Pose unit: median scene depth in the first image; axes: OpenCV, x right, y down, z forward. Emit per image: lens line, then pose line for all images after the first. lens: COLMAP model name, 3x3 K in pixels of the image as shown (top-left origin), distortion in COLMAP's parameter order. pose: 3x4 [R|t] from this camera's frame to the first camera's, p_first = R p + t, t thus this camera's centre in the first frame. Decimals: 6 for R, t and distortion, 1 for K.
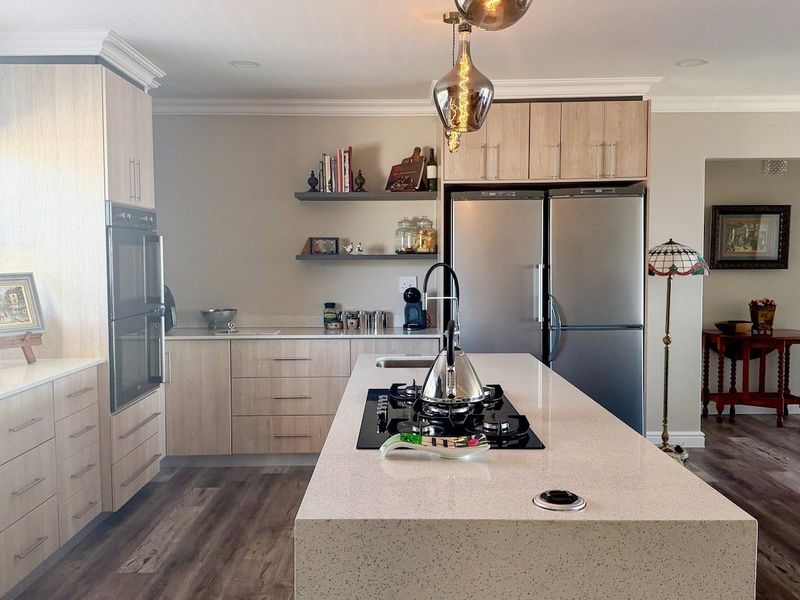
lens RADIAL K [[755.9, 0, 400.0], [0, 755.9, 300.0], [0, 0, 1]] dist [0.104014, -0.181530]
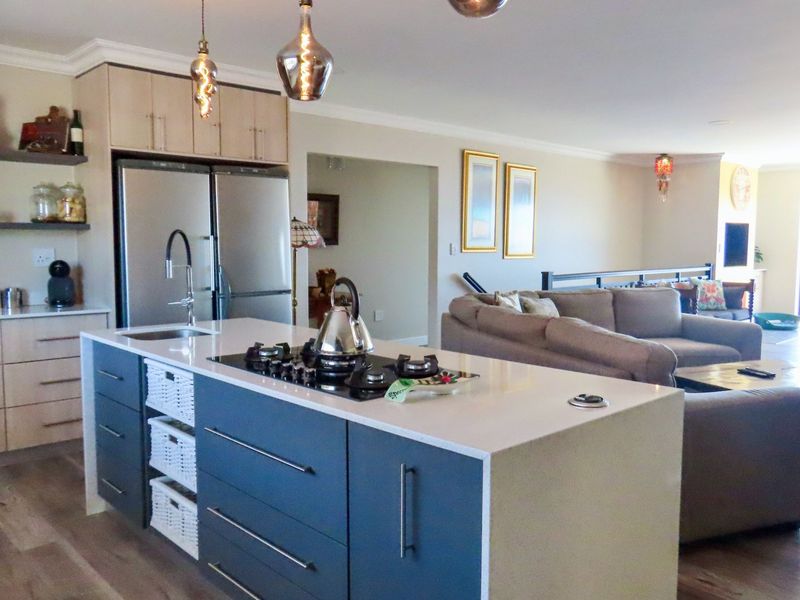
lens RADIAL K [[684.9, 0, 399.6], [0, 684.9, 279.3], [0, 0, 1]] dist [0.042273, -0.009674]
pose [[0.735335, -0.028820, 0.677091, -0.257547], [0.029721, 0.999506, 0.010267, 0.010852], [-0.677052, 0.012574, 0.735828, 0.117168]]
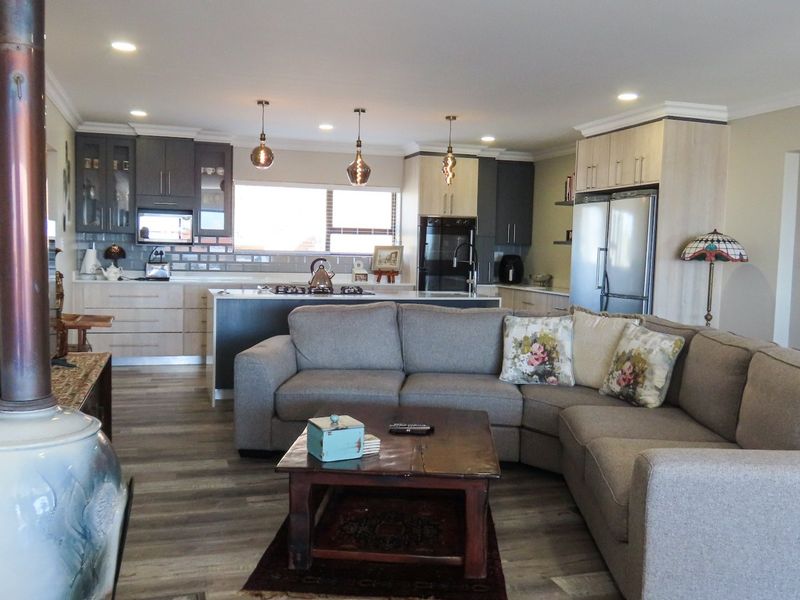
lens RADIAL K [[755.9, 0, 400.0], [0, 755.9, 300.0], [0, 0, 1]] dist [0.104014, -0.181530]
pose [[0.295601, 0.082956, -0.951703, 1.375441], [-0.074052, 0.995215, 0.063747, -0.013005], [0.952437, 0.051632, 0.300330, 0.216037]]
